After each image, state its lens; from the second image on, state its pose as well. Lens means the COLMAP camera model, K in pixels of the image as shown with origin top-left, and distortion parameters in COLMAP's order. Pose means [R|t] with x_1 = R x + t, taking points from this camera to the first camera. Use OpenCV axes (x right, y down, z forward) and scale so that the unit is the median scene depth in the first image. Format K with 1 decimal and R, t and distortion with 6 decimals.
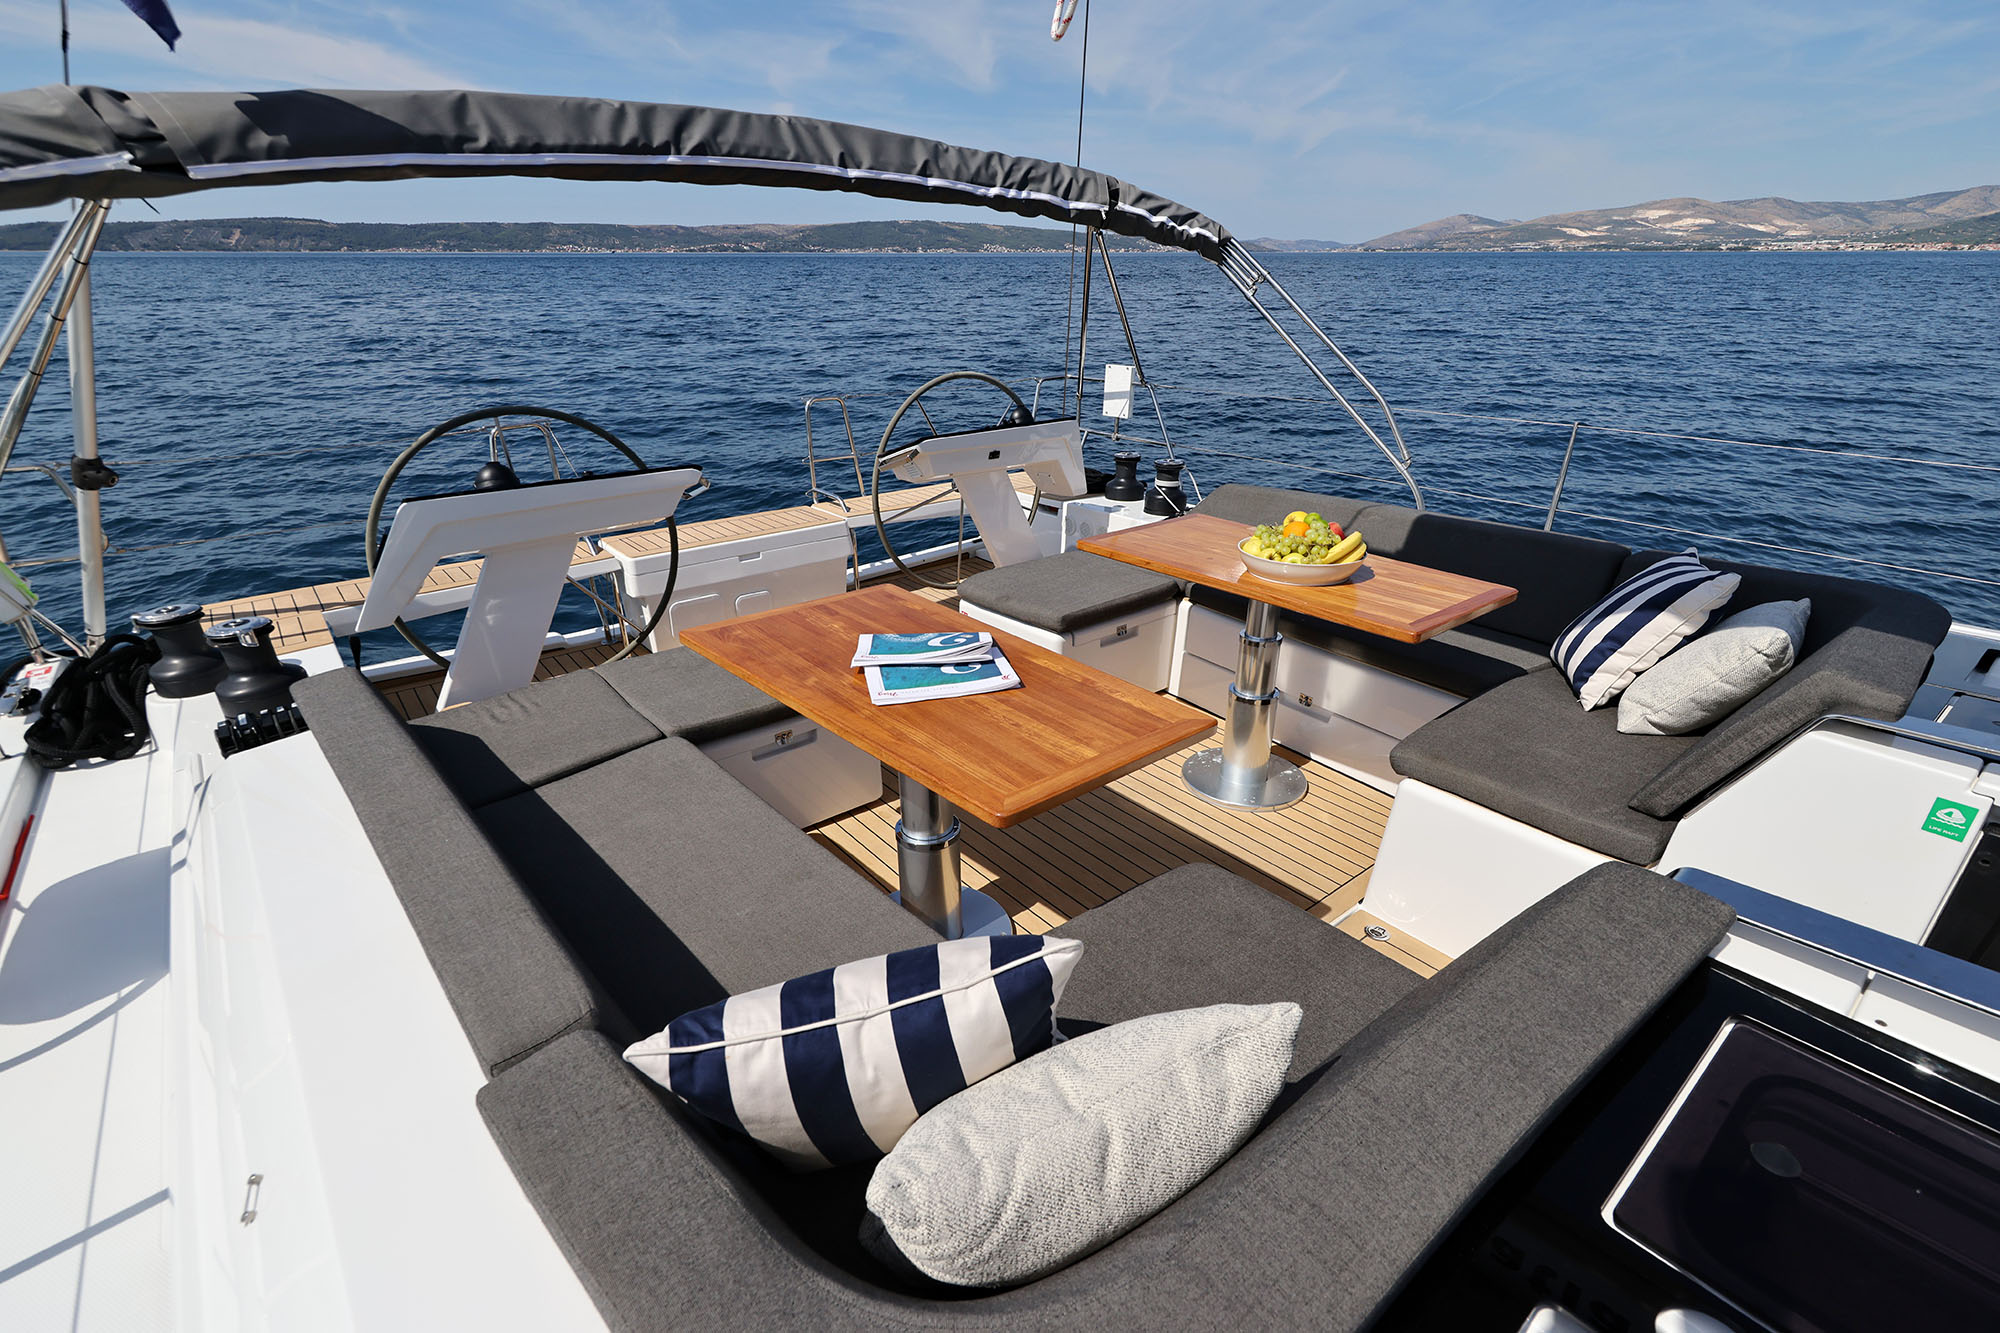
lens RADIAL K [[931.1, 0, 1000.0], [0, 931.1, 666.5], [0, 0, 1]] dist [0.000410, -0.000557]
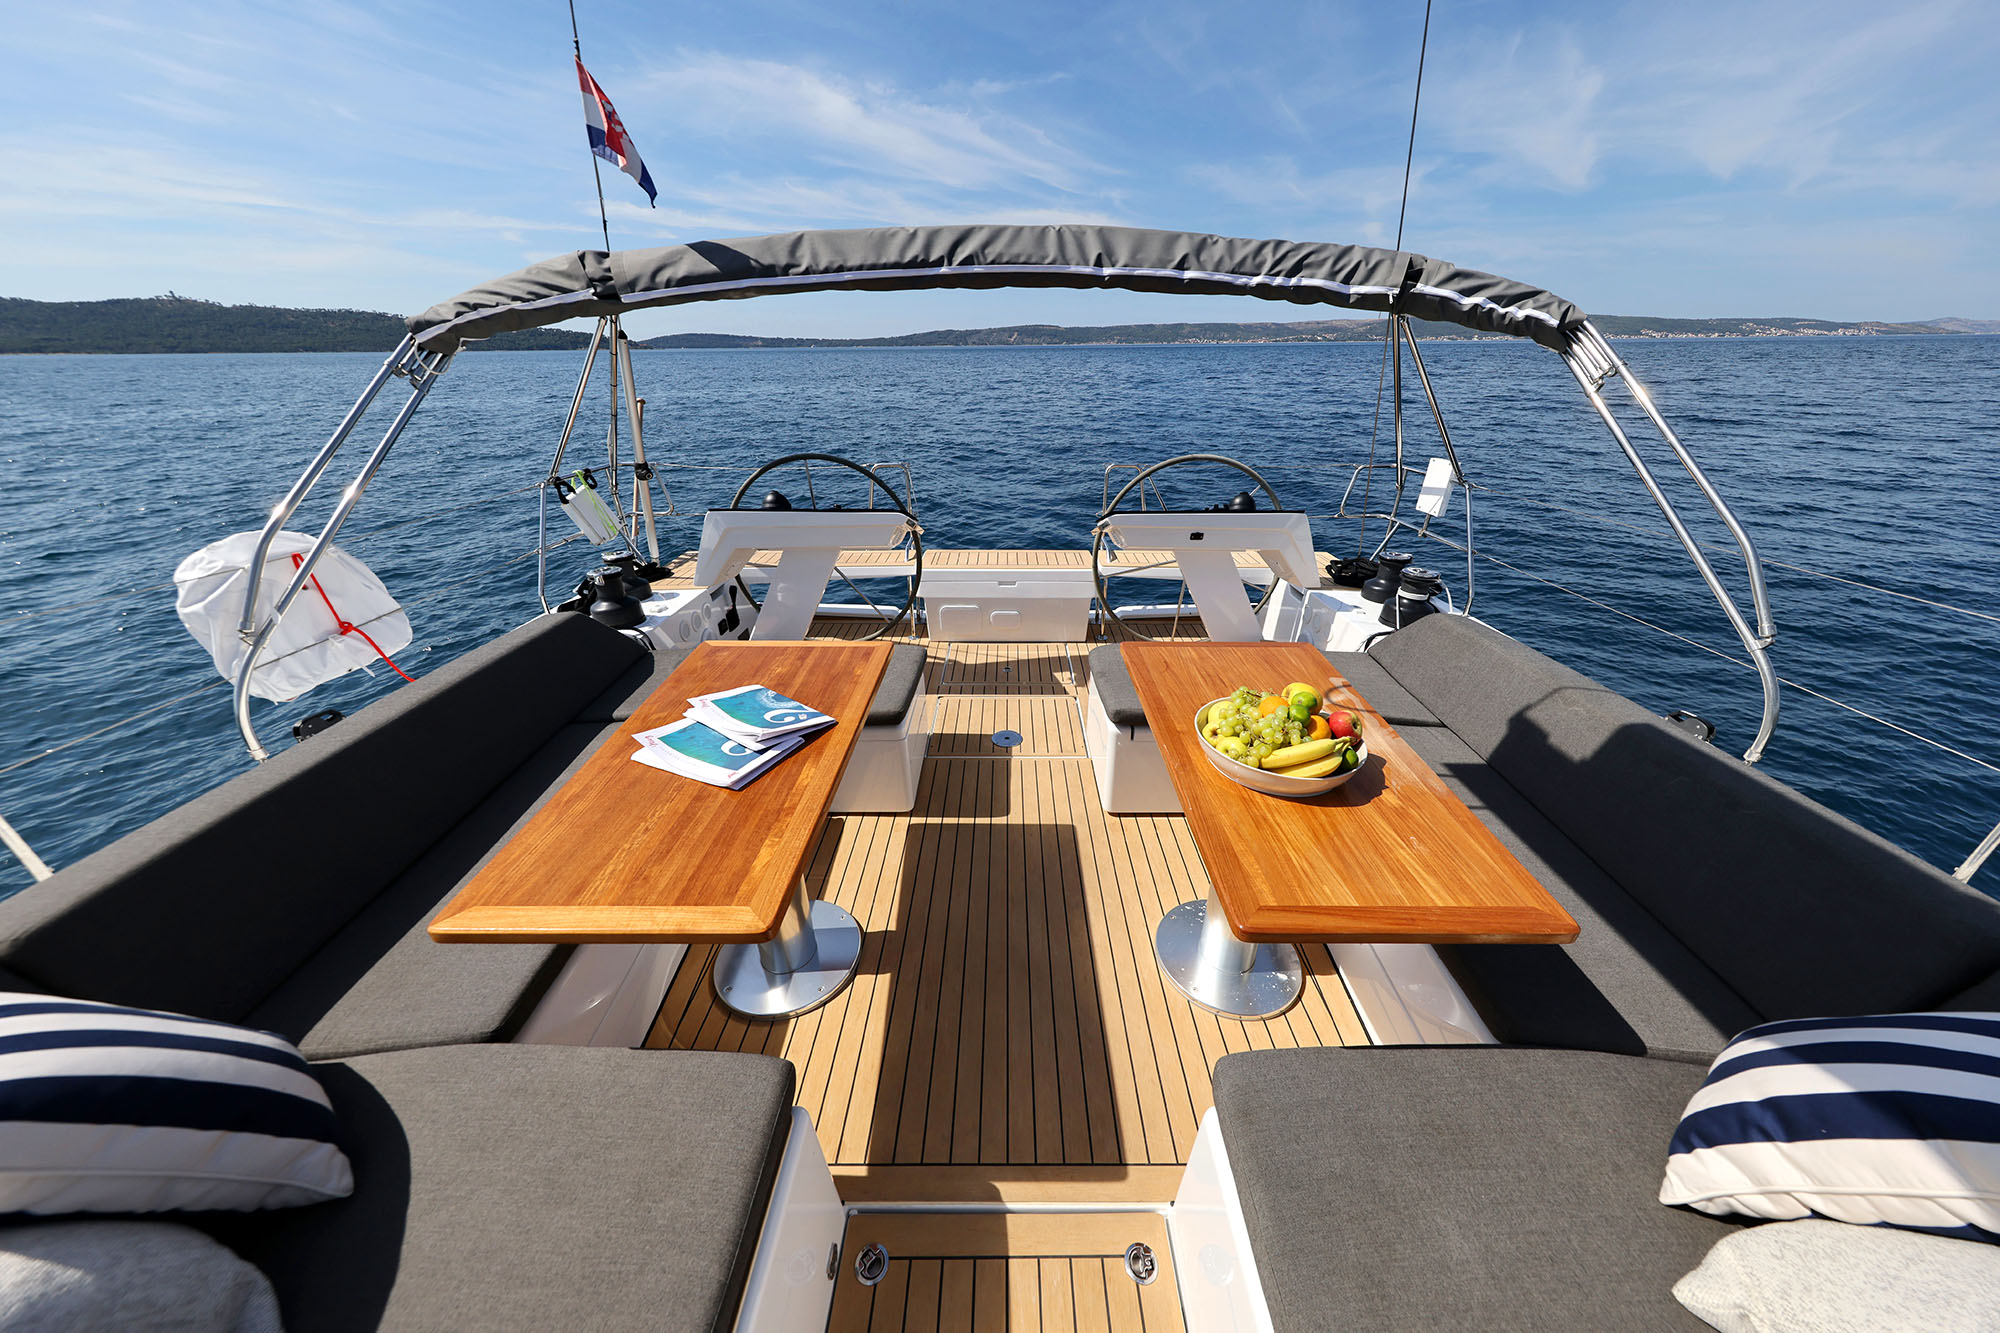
lens RADIAL K [[655.0, 0, 1000.4], [0, 655.0, 657.4], [0, 0, 1]] dist [-0.000919, -0.000092]
pose [[0.776845, 0.265125, -0.571157, 0.297911], [-0.246934, 0.962655, 0.110994, -0.128952], [0.579255, 0.054813, 0.813302, 0.289382]]
